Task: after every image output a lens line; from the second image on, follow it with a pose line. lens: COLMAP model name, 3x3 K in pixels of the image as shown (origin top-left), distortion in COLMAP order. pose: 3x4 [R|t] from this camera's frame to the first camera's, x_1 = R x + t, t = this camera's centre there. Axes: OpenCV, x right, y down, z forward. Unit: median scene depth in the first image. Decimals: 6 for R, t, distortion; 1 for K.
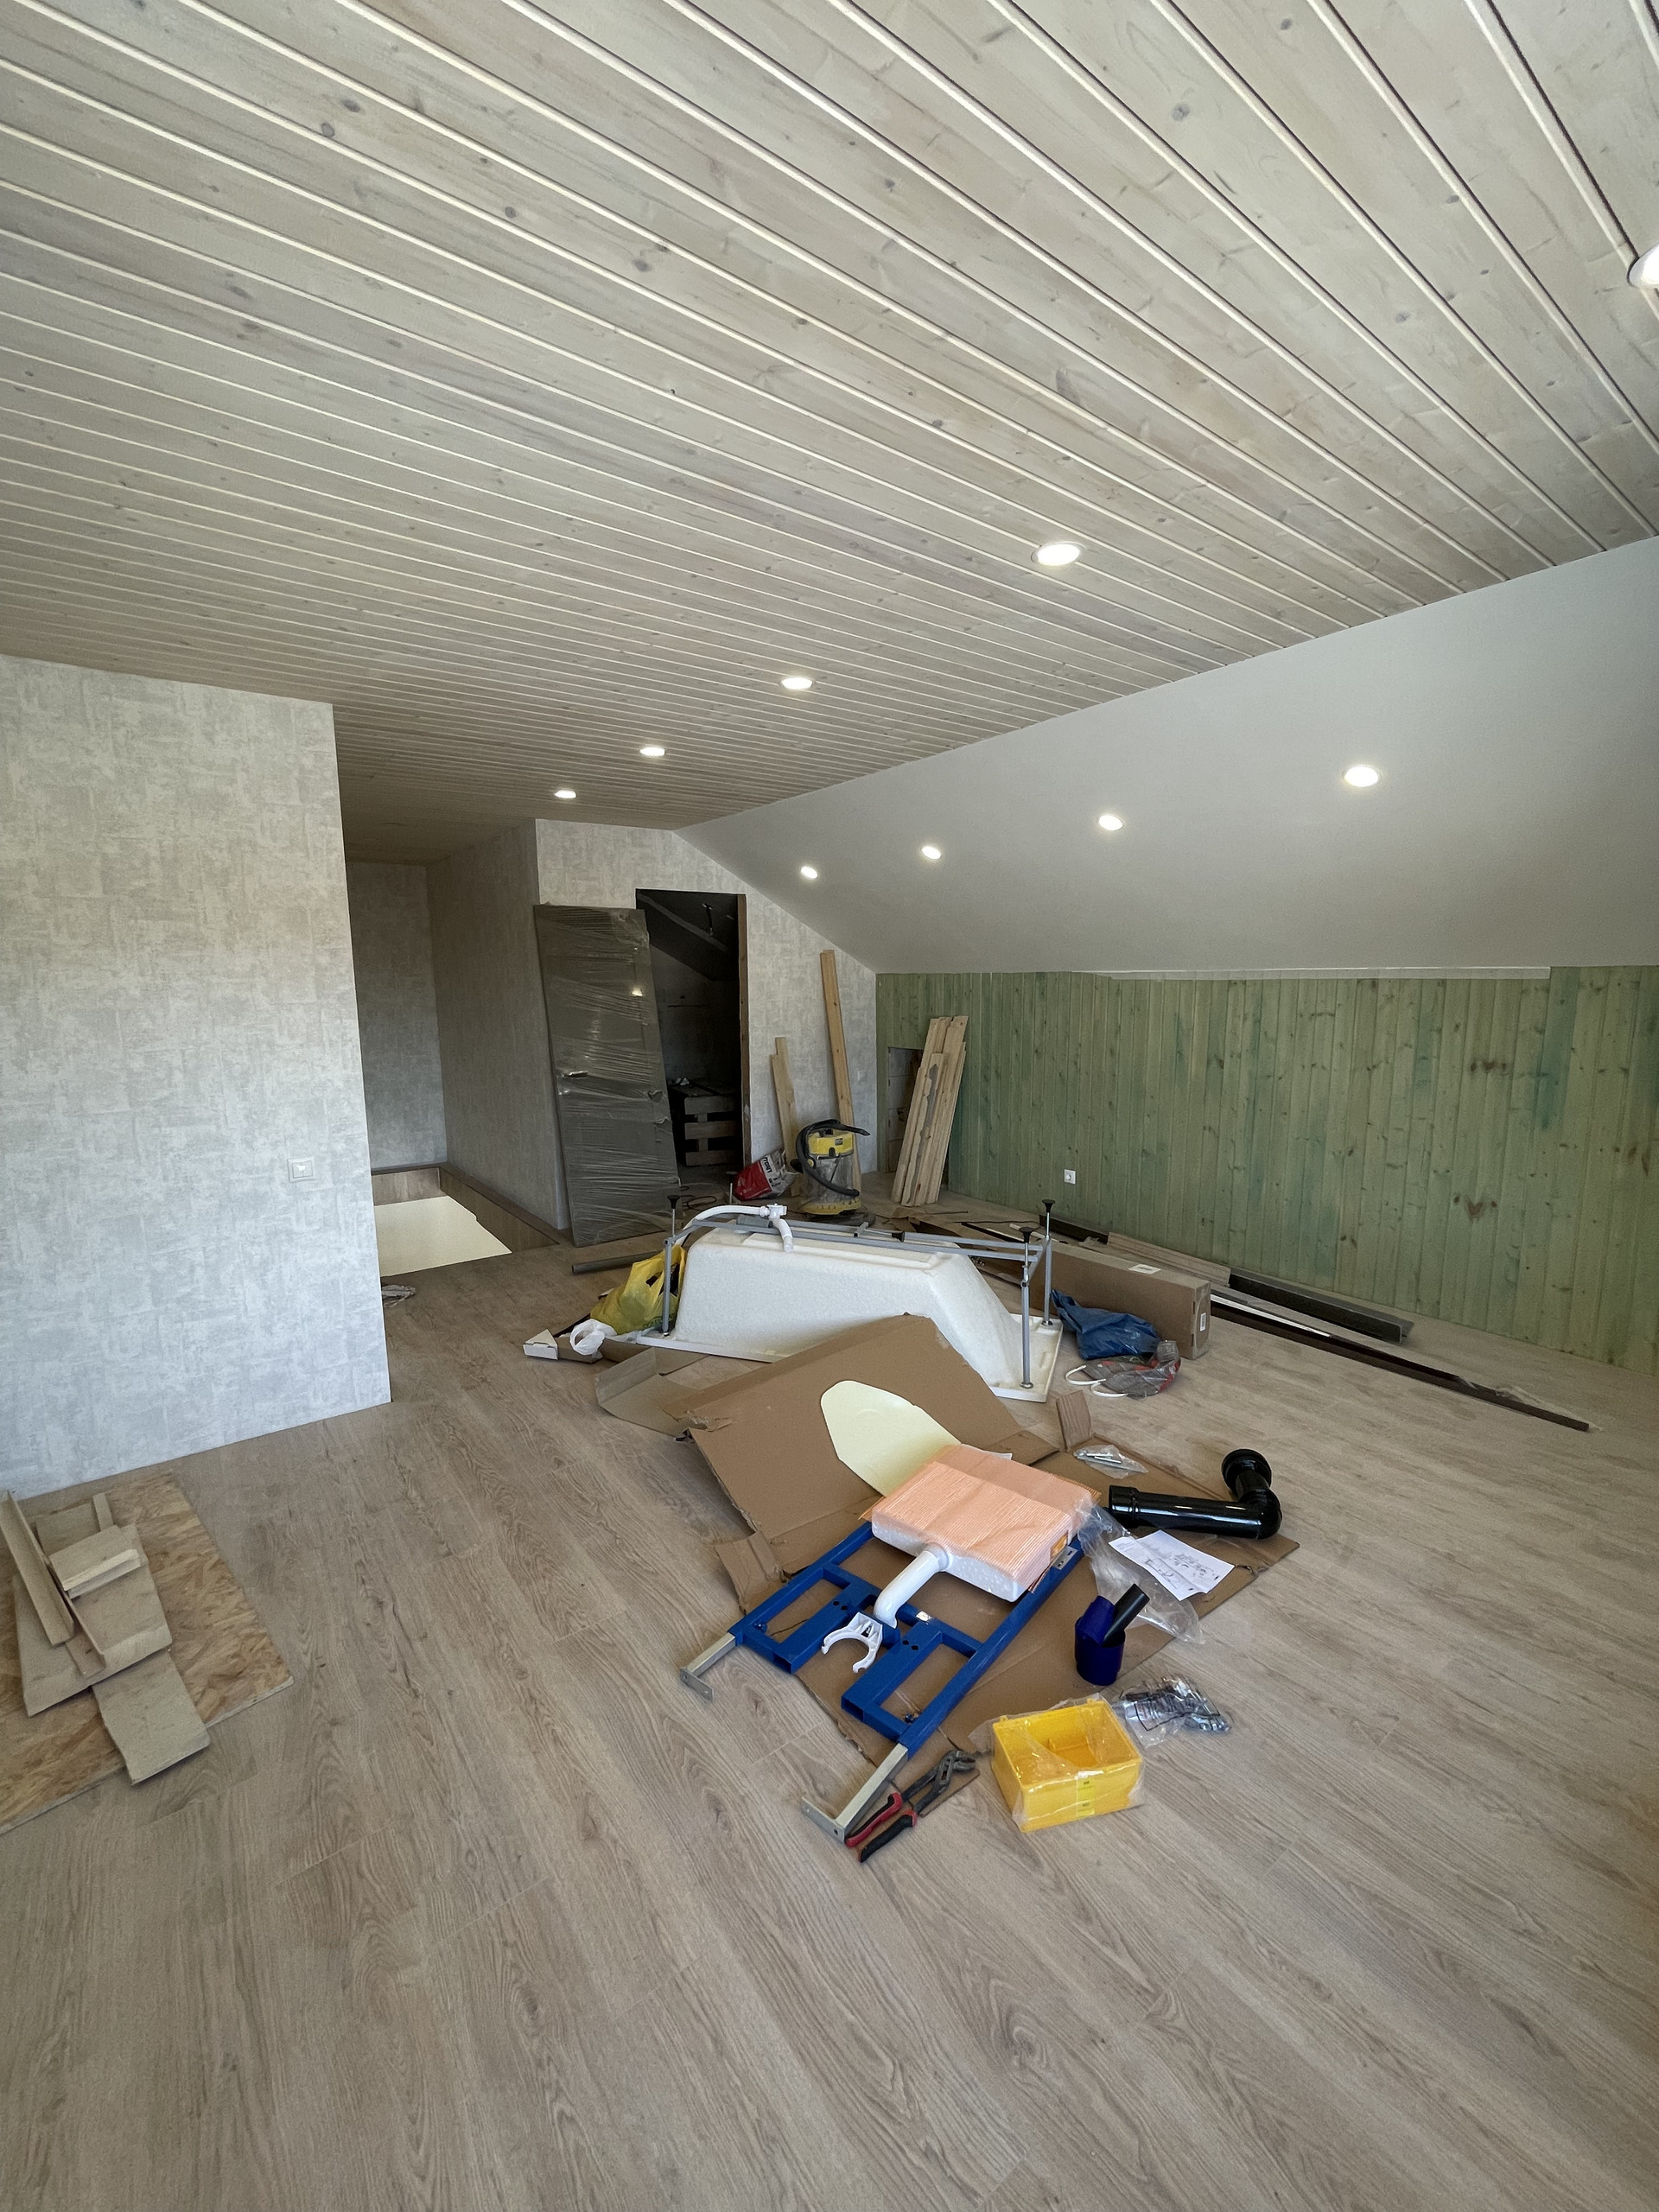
lens RADIAL K [[883.0, 0, 829.5], [0, 883.0, 1106.0], [0, 0, 1]] dist [-0.008639, 0.000106]
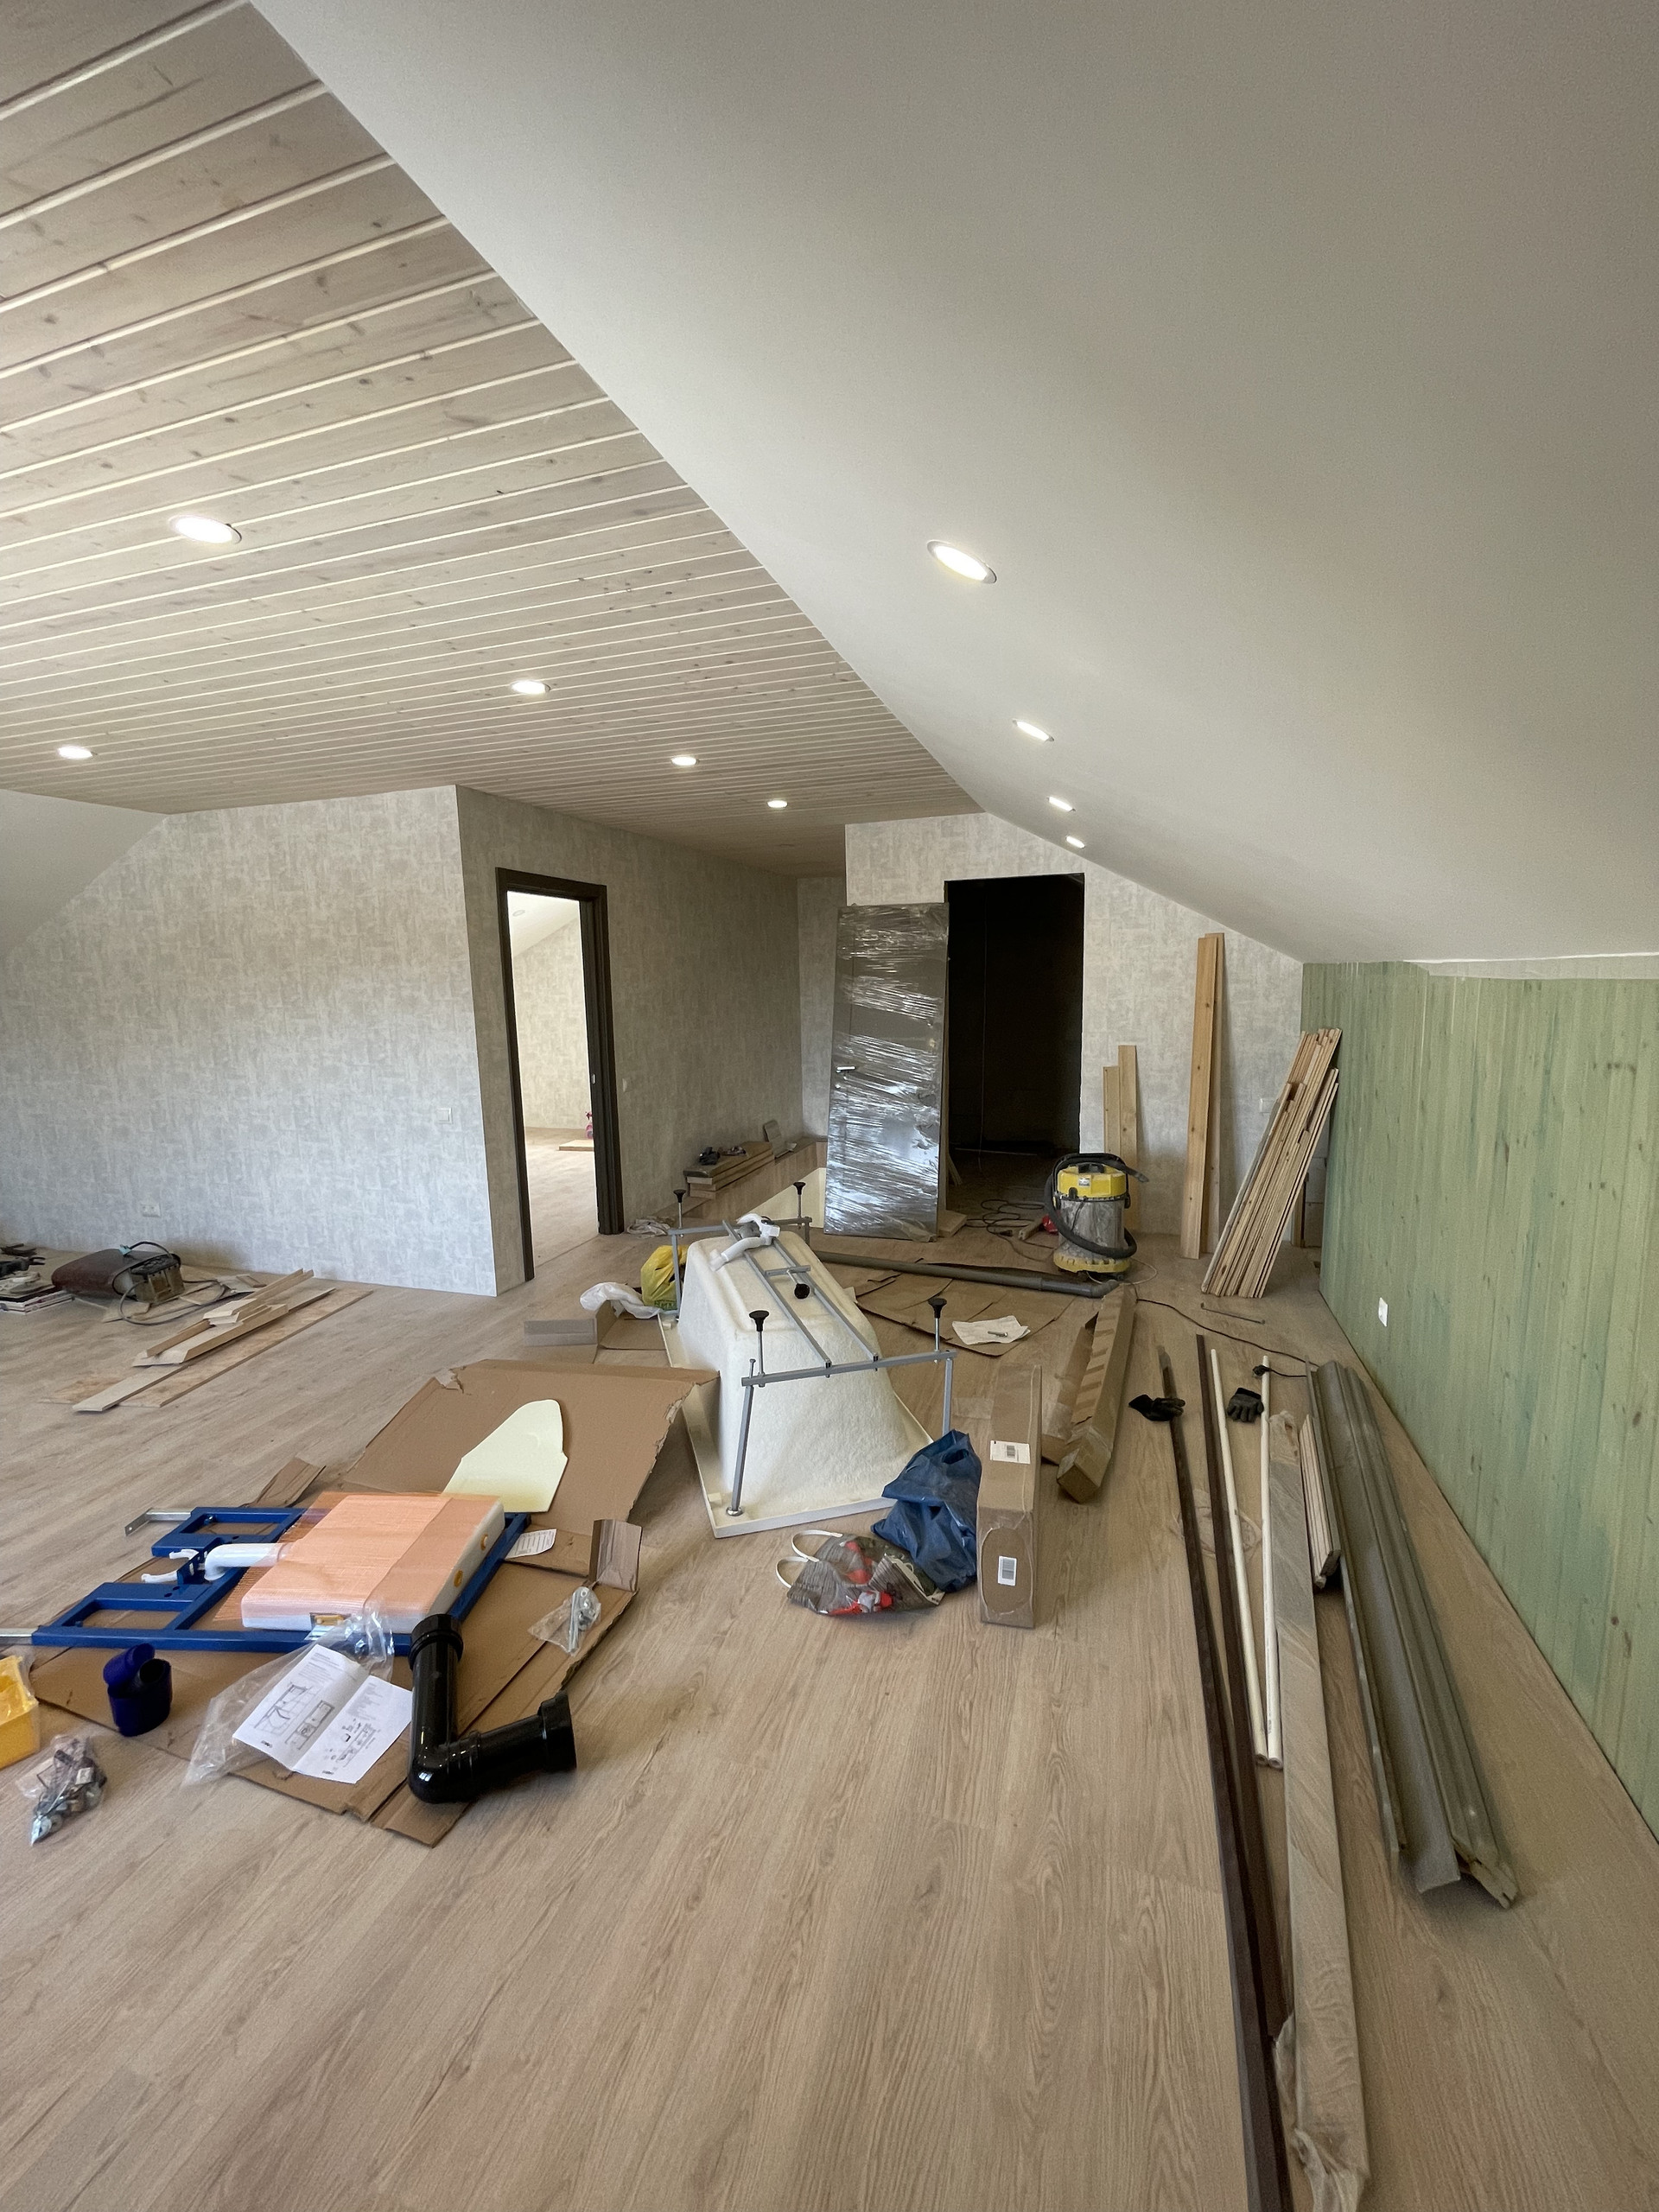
lens RADIAL K [[882.4, 0, 829.5], [0, 882.4, 1106.0], [0, 0, 1]] dist [0.002026, -0.003064]
pose [[0.592940, 0.114705, -0.797035, 0.644581], [-0.101932, 0.992532, 0.067010, -0.073096], [0.798769, 0.041510, 0.600204, 0.444390]]
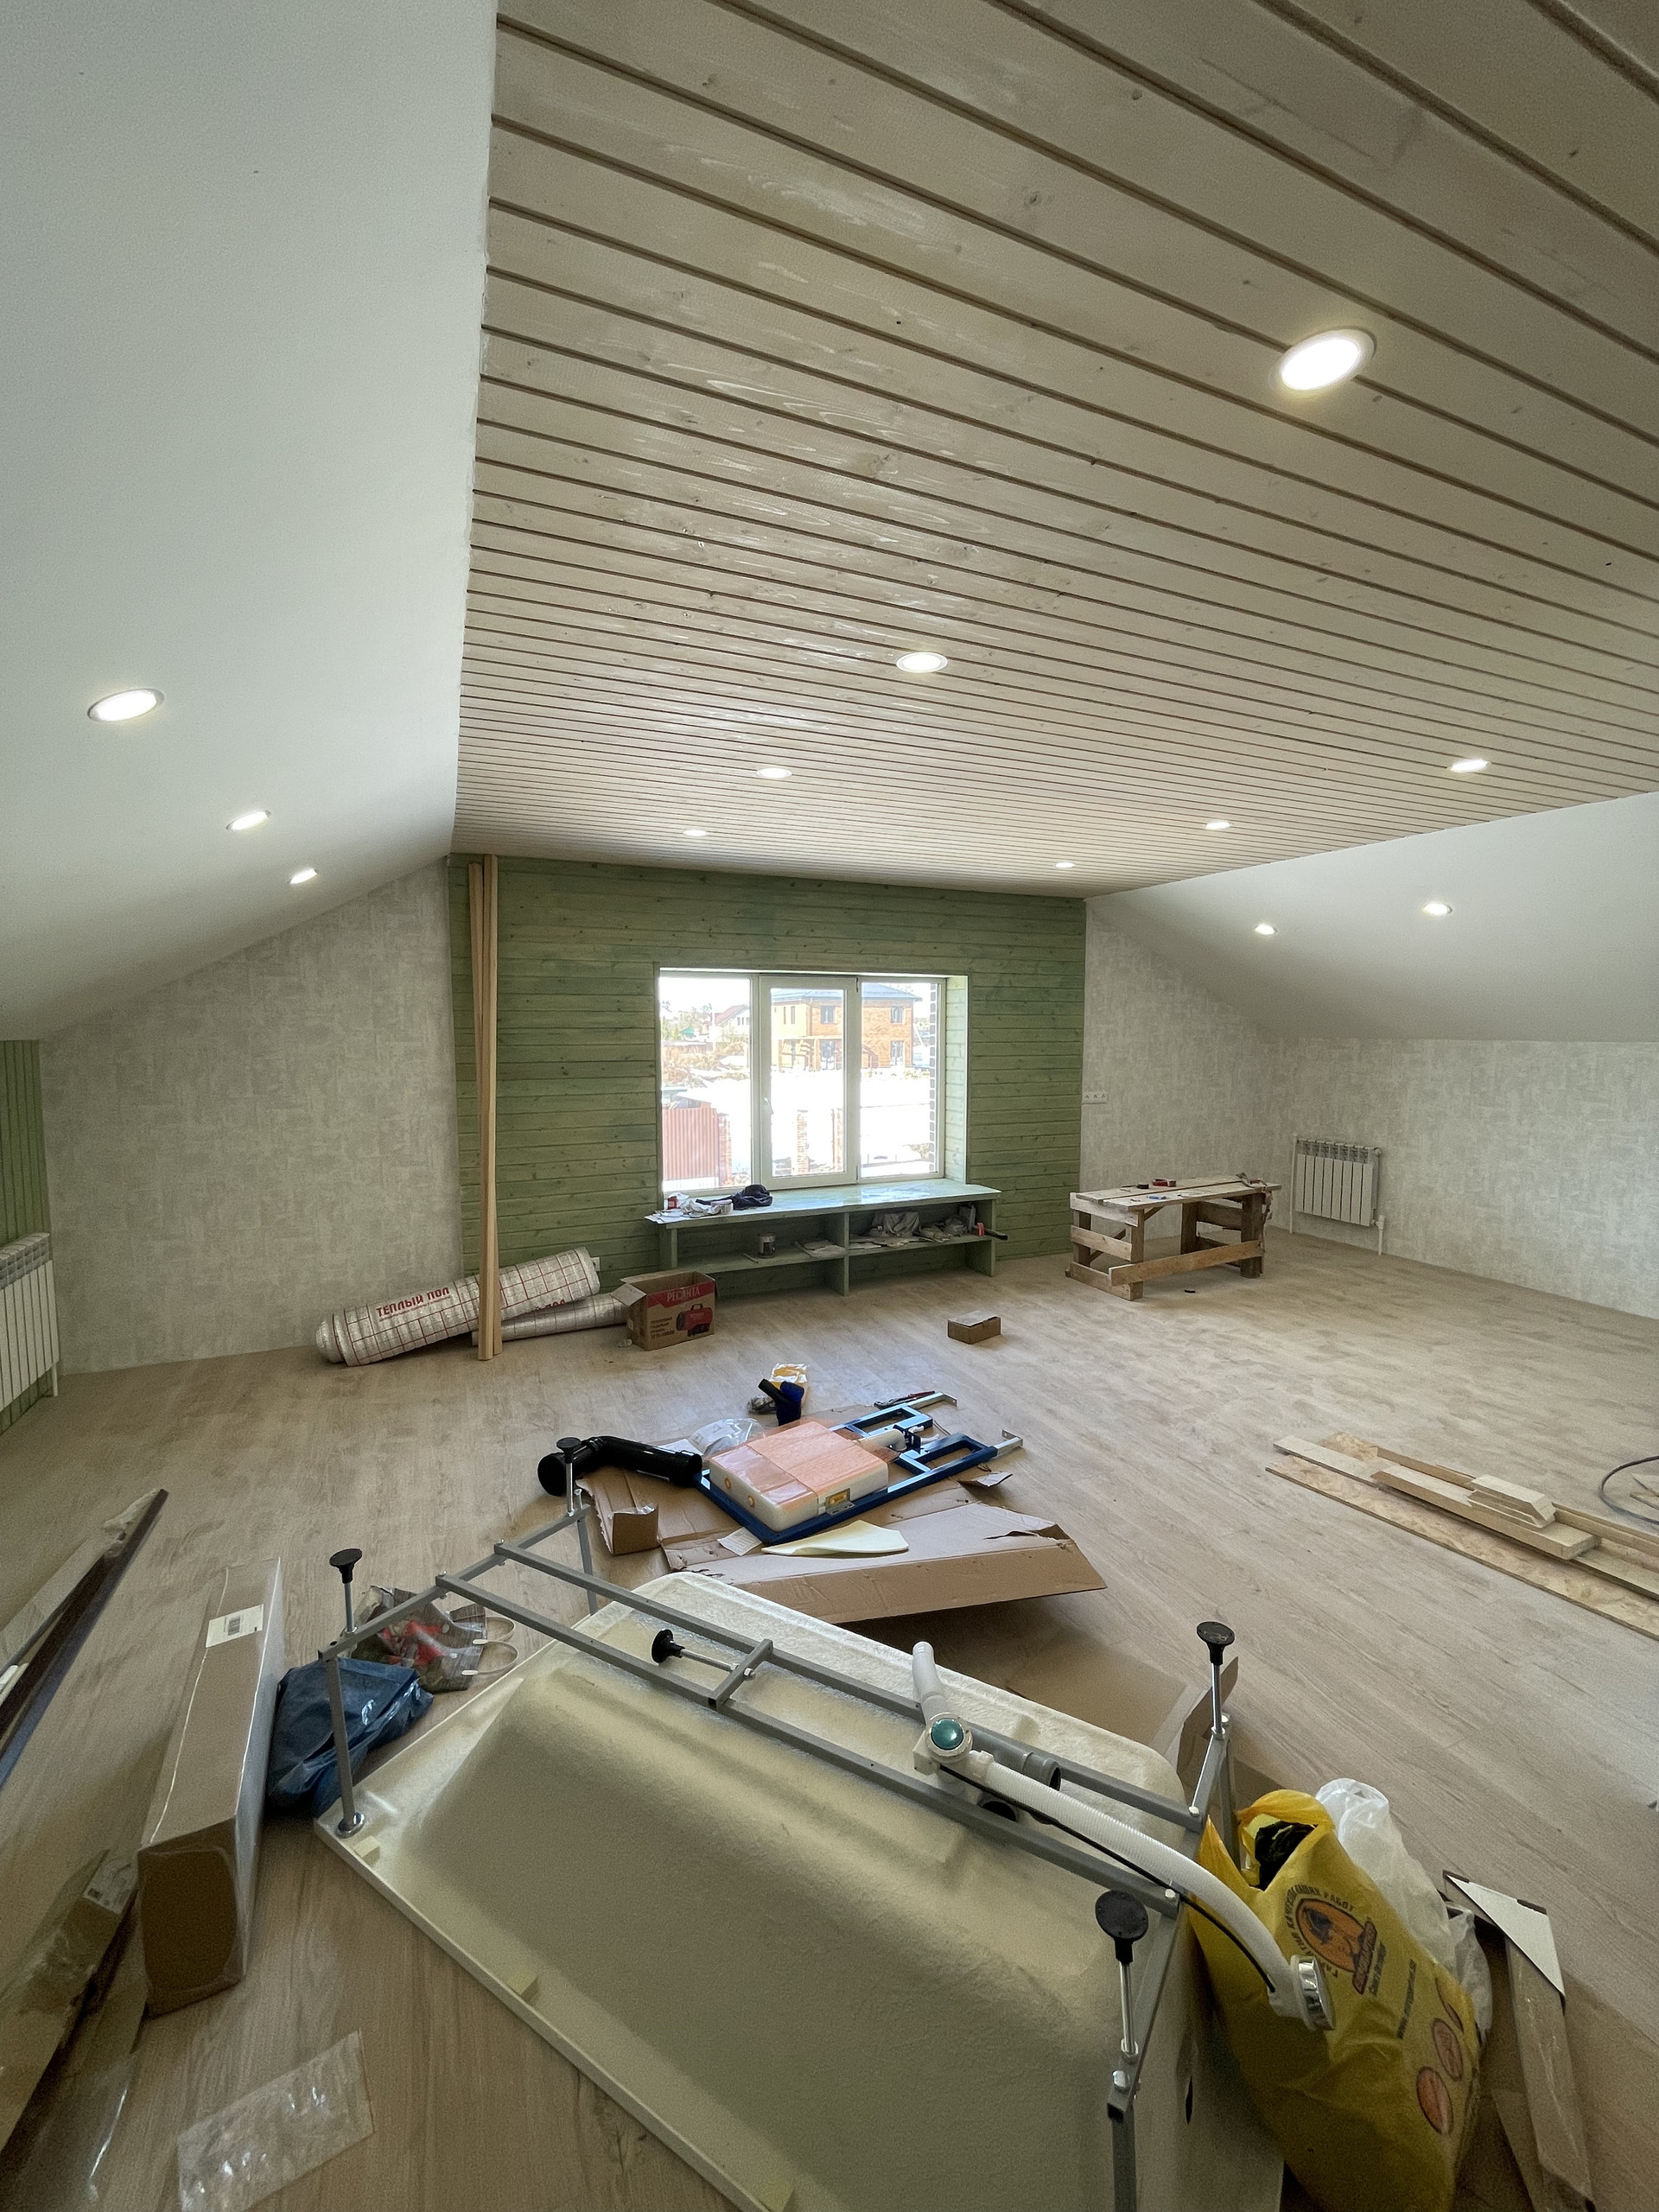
lens RADIAL K [[883.0, 0, 829.5], [0, 883.0, 1106.0], [0, 0, 1]] dist [-0.008639, 0.000106]
pose [[-0.986760, -0.013375, 0.161637, -0.029857], [0.028225, 0.967226, 0.252344, -0.203745], [-0.159715, 0.253565, -0.954042, 1.147982]]
